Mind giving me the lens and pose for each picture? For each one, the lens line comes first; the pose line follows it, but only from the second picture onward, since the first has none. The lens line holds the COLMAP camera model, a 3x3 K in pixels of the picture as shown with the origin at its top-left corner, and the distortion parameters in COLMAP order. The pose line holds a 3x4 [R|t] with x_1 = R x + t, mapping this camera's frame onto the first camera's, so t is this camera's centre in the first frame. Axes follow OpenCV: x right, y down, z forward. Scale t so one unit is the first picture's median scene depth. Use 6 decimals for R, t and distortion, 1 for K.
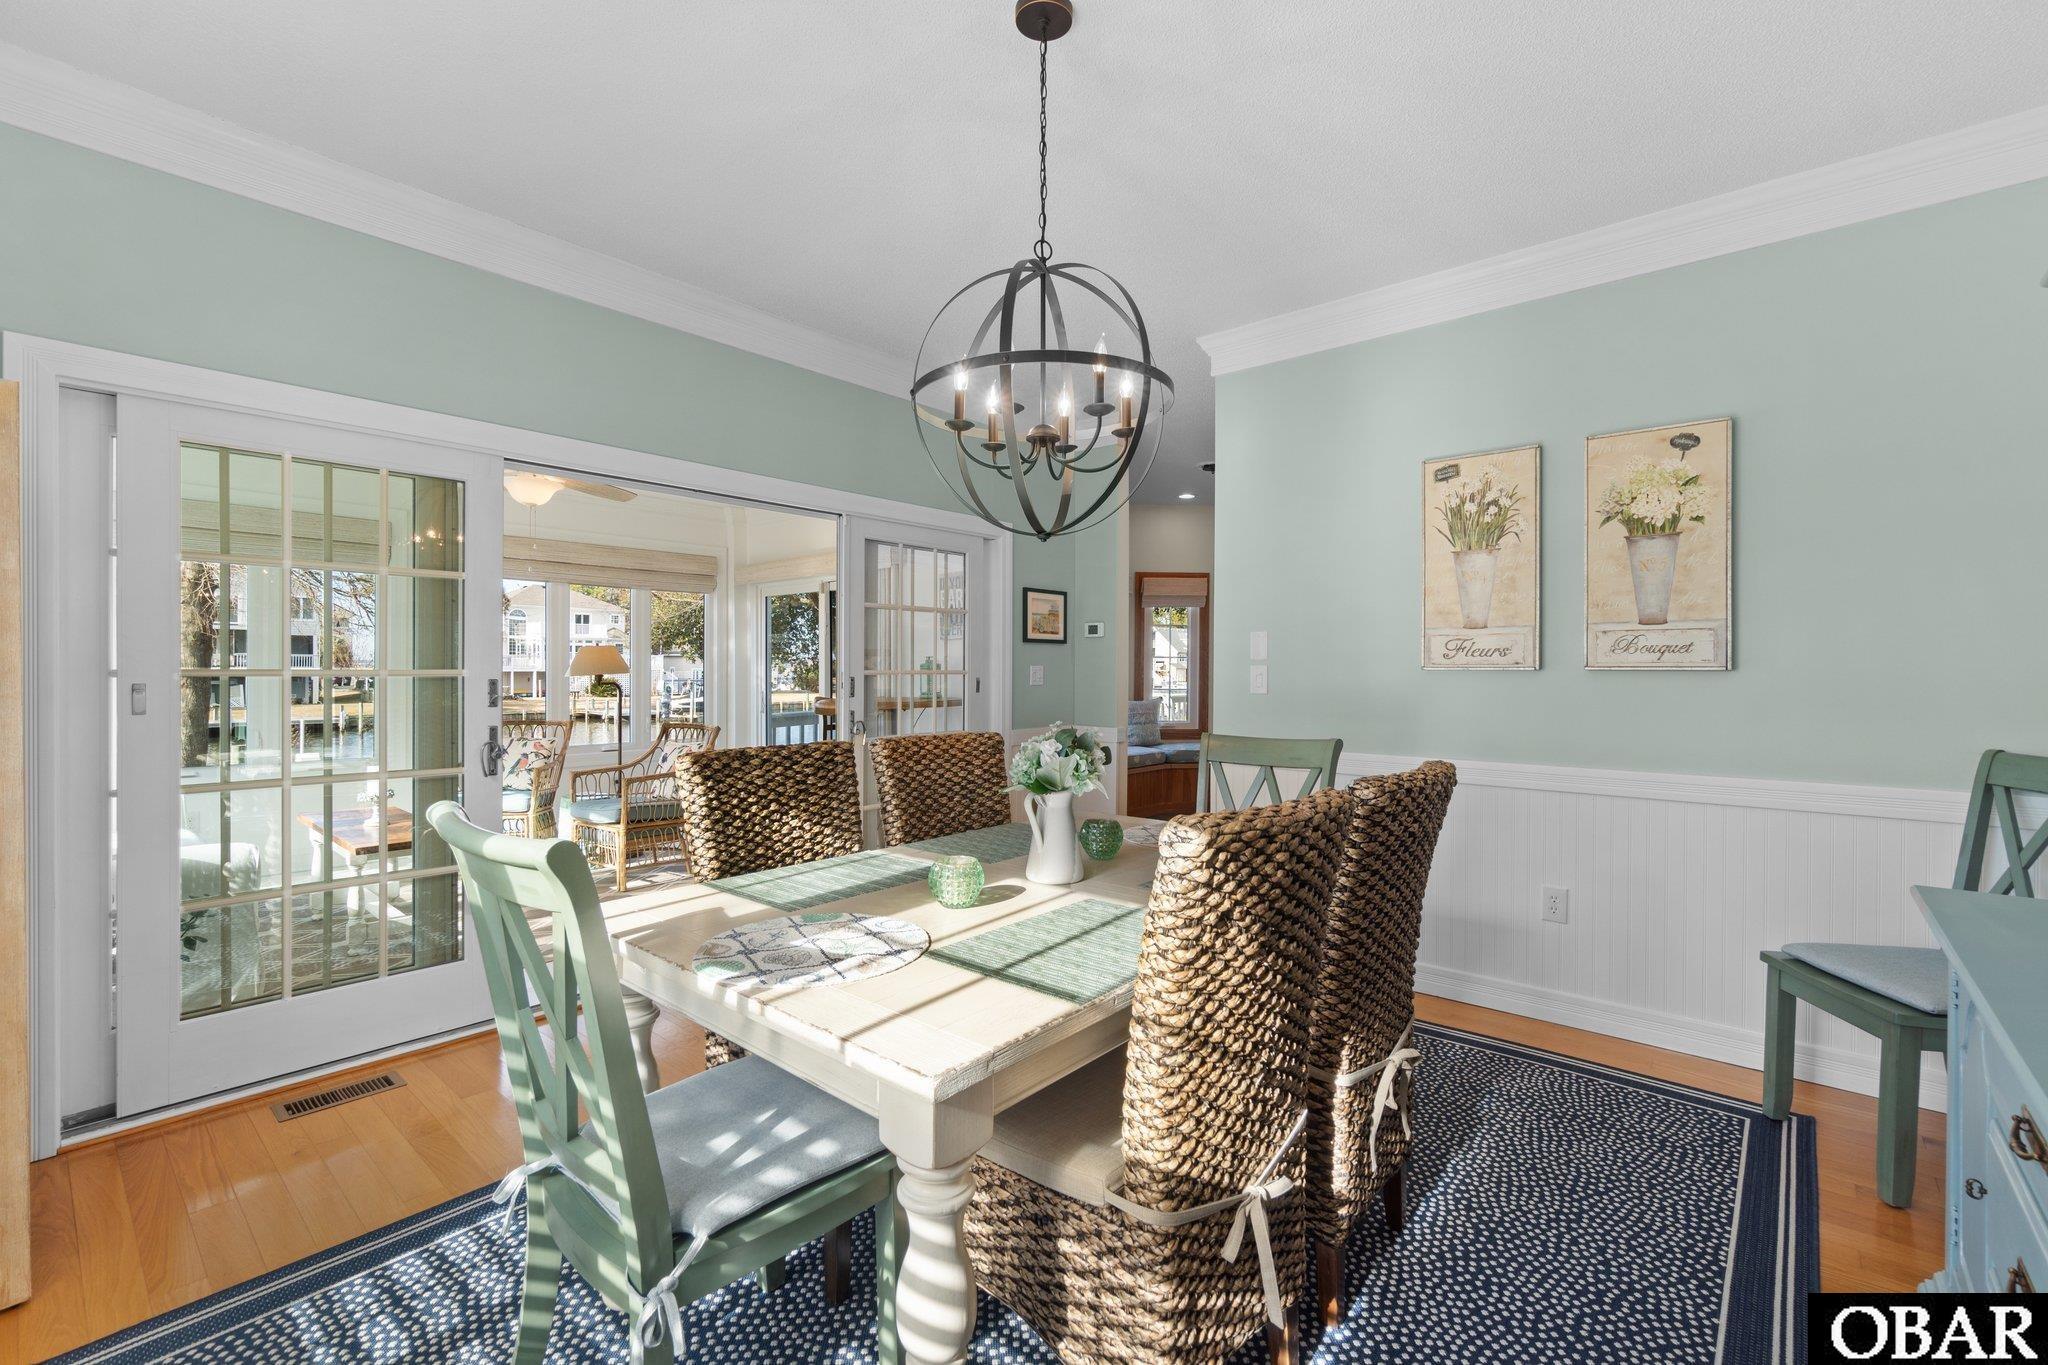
lens RADIAL K [[878.4, 0, 1035.4], [0, 878.4, 675.4], [0, 0, 1]] dist [-0.008872, 0.003019]
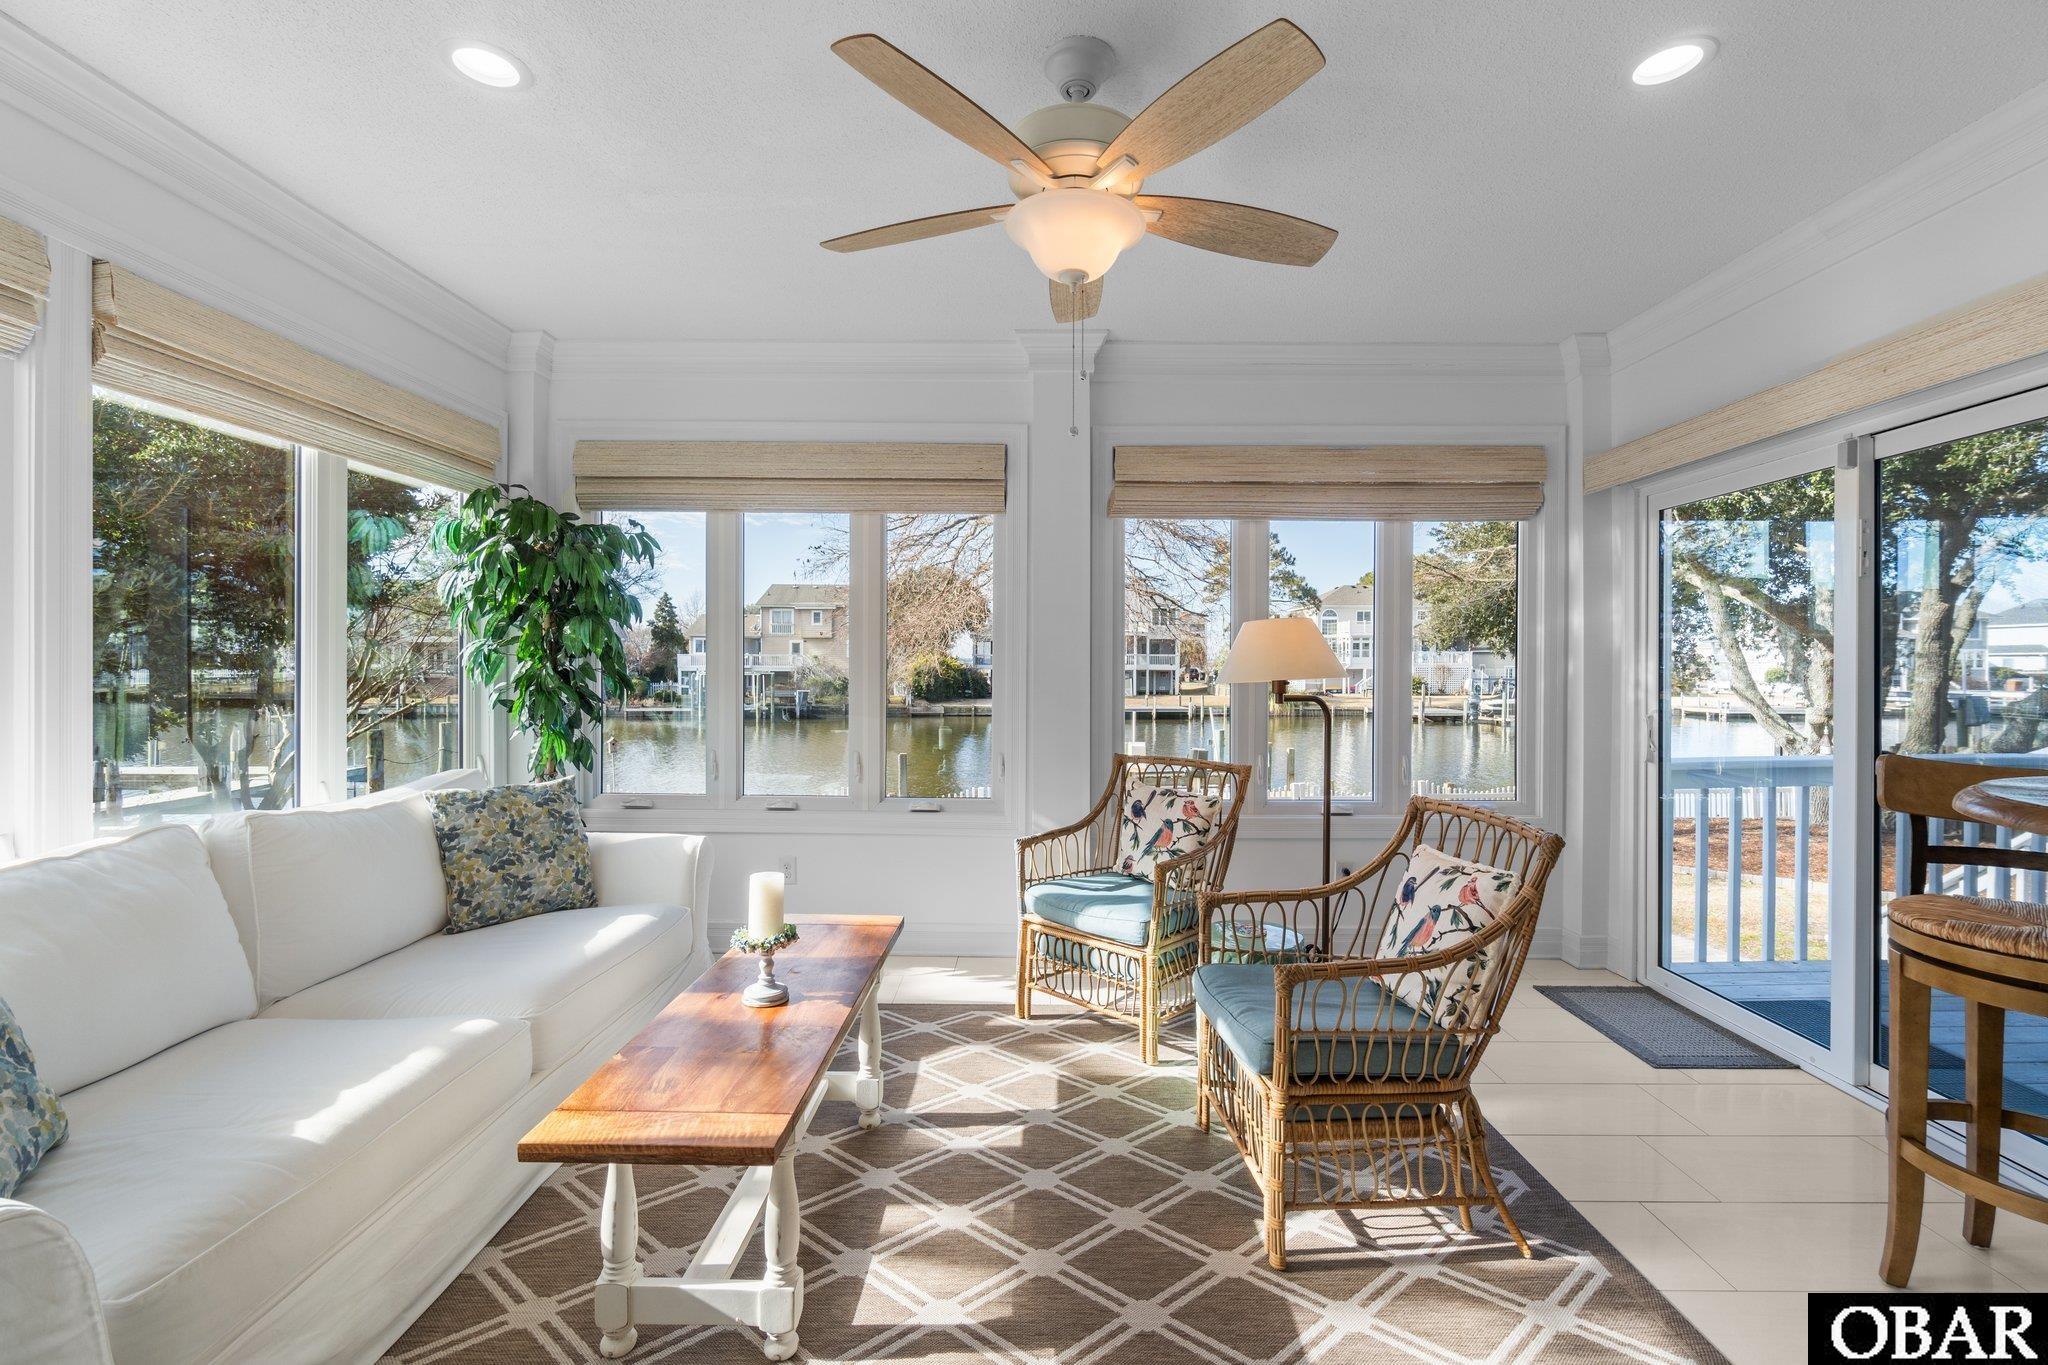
lens RADIAL K [[878.4, 0, 1024.6], [0, 878.4, 668.0], [0, 0, 1]] dist [-0.008872, 0.003019]
pose [[0.641219, 0.001949, -0.767355, -0.167453], [-0.006293, 0.999976, -0.002719, -0.004200], [0.767332, 0.006573, 0.641216, 0.447019]]
